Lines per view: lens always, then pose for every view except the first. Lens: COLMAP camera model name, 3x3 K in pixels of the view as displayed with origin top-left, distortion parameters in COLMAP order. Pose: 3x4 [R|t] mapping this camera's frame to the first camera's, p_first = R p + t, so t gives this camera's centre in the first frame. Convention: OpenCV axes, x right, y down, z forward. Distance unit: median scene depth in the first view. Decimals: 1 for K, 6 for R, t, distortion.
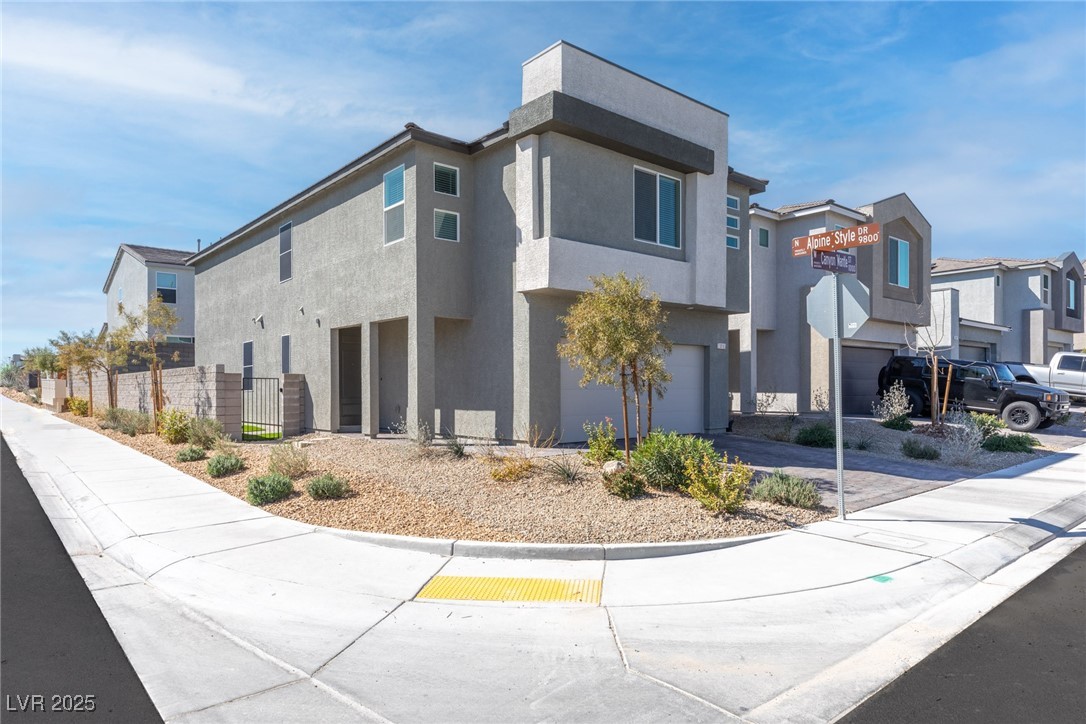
lens RADIAL K [[658.2, 0, 539.3], [0, 658.2, 370.5], [0, 0, 1]] dist [0.005128, 0.000220]
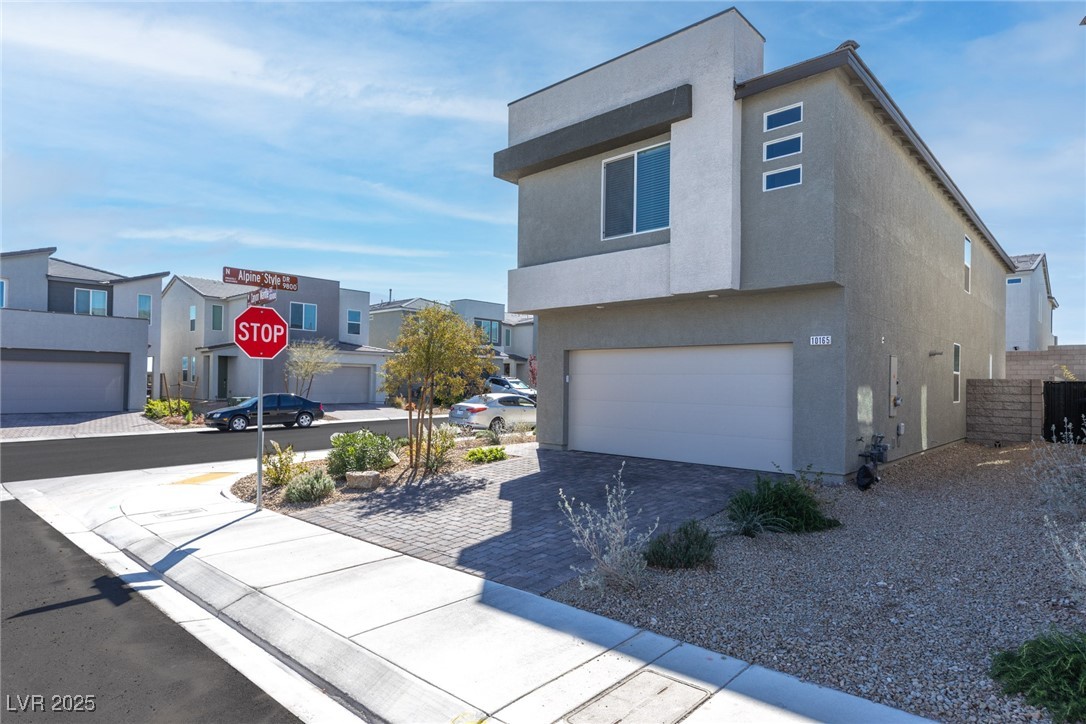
lens RADIAL K [[623.3, 0, 547.2], [0, 623.3, 366.1], [0, 0, 1]] dist [-0.003369, -0.000825]
pose [[0.129343, -0.025361, -0.991276, 0.959425], [0.010858, 0.999649, -0.024158, -0.000895], [0.991540, -0.007639, 0.129573, 0.772892]]
